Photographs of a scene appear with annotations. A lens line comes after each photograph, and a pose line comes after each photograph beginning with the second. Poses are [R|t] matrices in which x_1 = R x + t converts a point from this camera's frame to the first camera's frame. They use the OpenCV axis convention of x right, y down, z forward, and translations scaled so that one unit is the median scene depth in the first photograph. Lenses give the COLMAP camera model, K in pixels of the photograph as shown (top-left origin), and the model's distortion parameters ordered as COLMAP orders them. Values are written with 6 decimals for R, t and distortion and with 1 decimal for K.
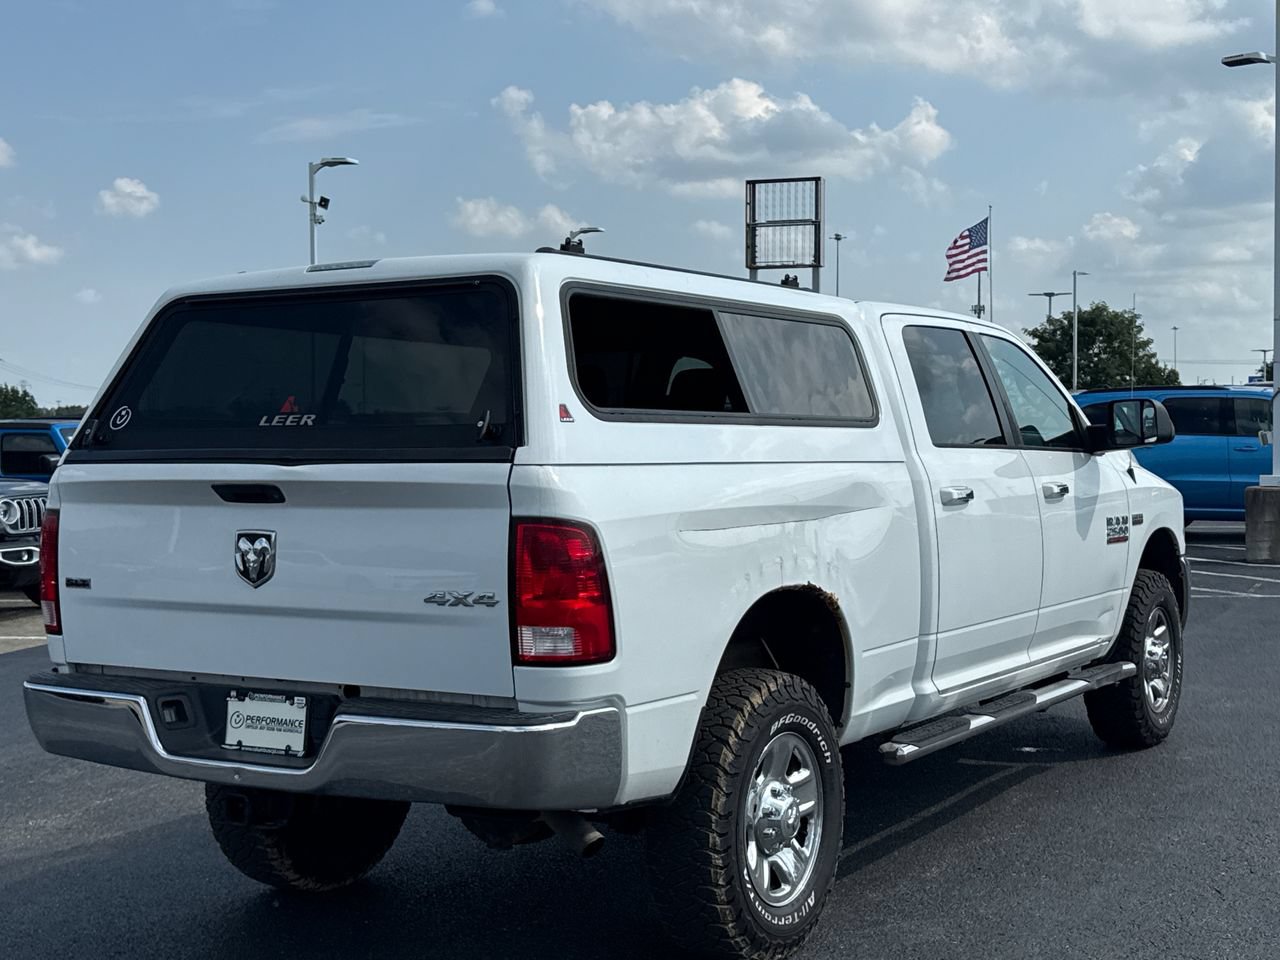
lens RADIAL K [[1748.1, 0, 640.0], [0, 1748.1, 480.0], [0, 0, 1]] dist [0.113861, -0.035145]
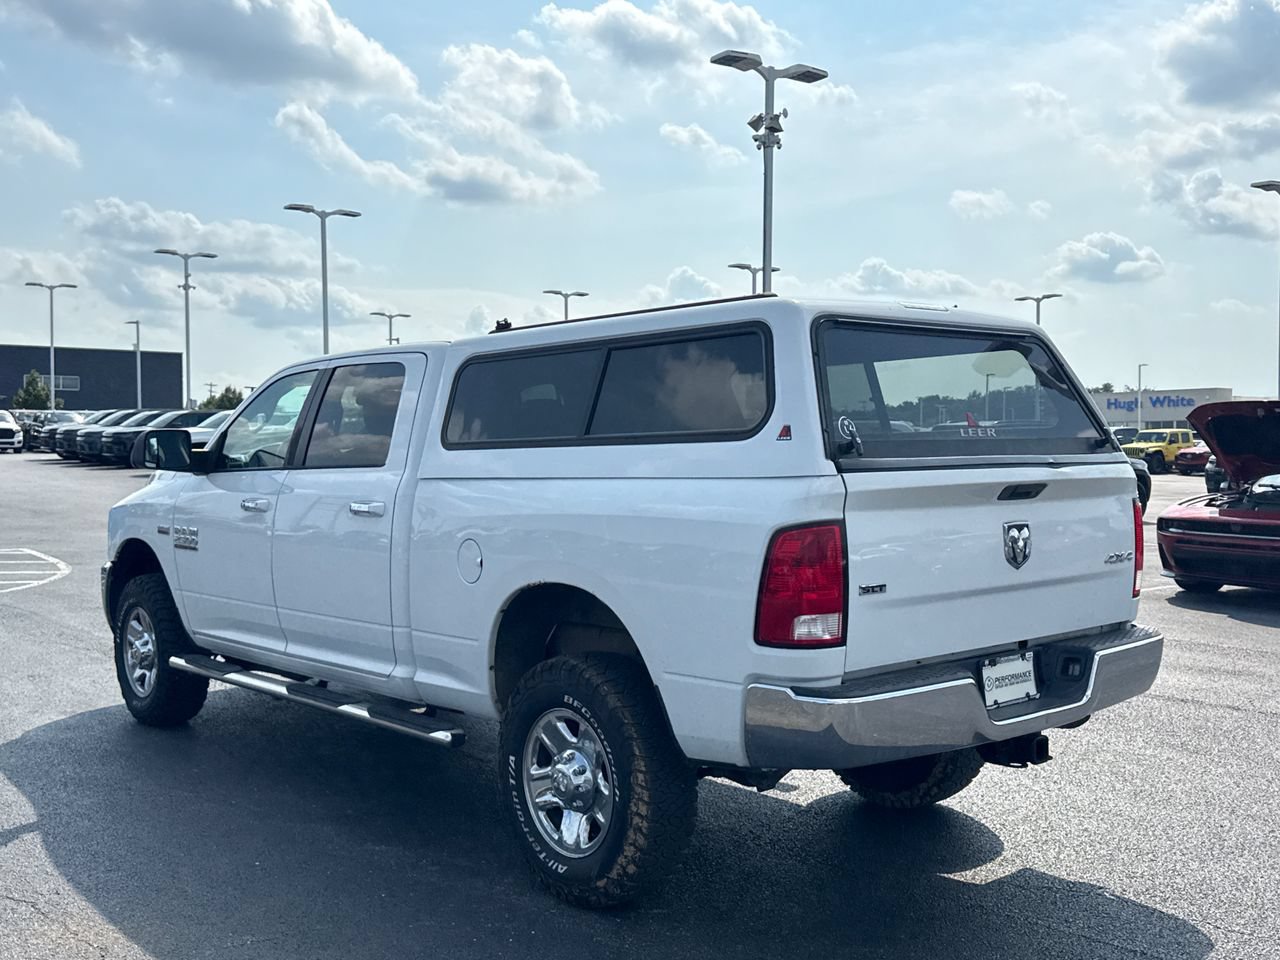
lens RADIAL K [[1324.8, 0, 635.4], [0, 1324.8, 482.7], [0, 0, 1]] dist [0.100508, 0.000702]
pose [[0.275746, -0.018734, 0.961048, -1.138113], [0.031336, 0.999454, 0.010491, -0.015588], [-0.960720, 0.027223, 0.276182, 0.962058]]
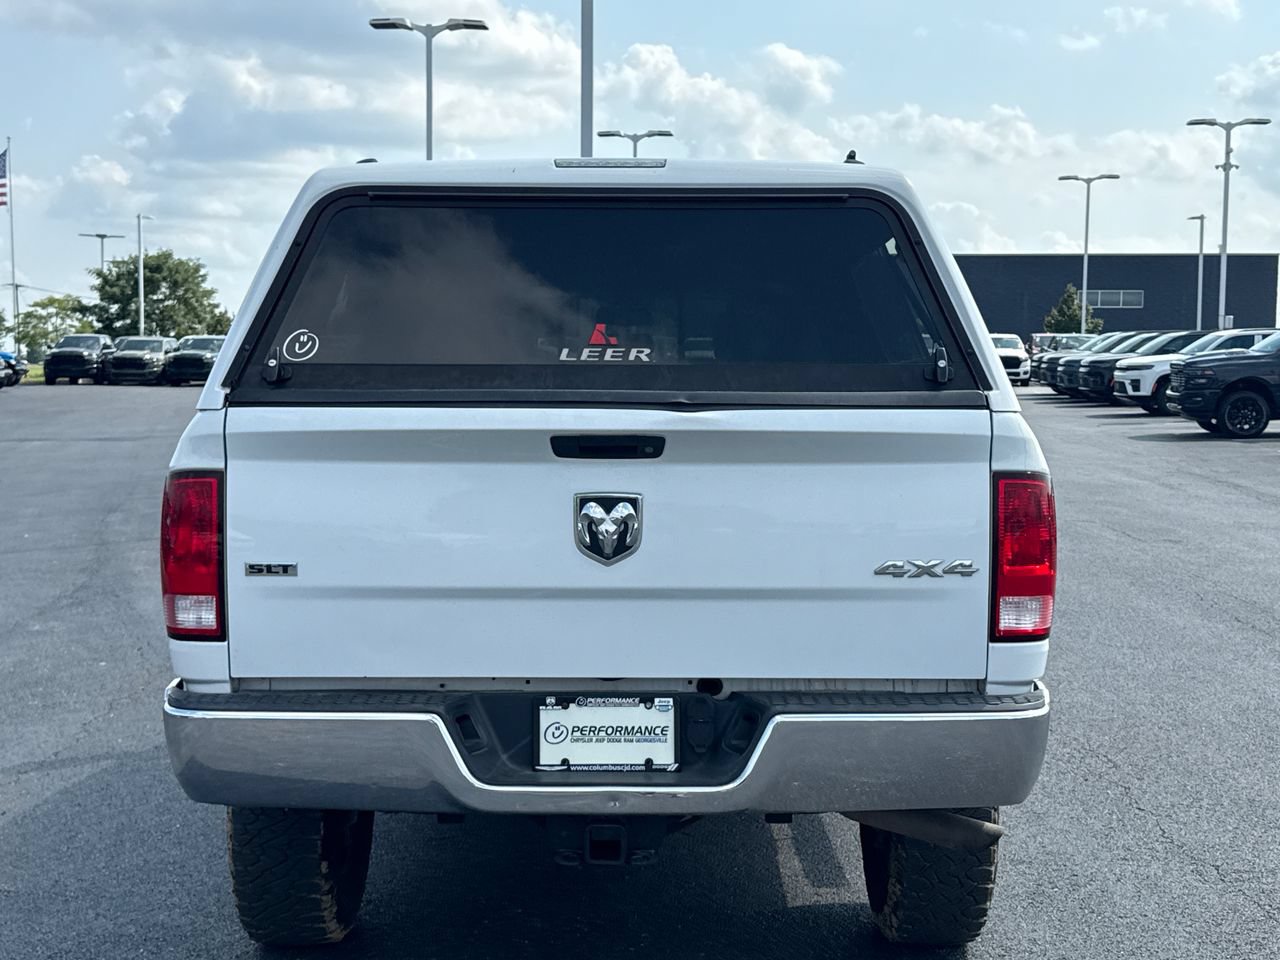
lens RADIAL K [[1748.1, 0, 640.0], [0, 1748.1, 480.0], [0, 0, 1]] dist [0.113861, -0.035145]
pose [[0.842281, -0.014217, 0.538851, -0.609475], [-0.001312, 0.999595, 0.028424, 0.000381], [-0.539037, -0.024648, 0.841921, 0.316781]]
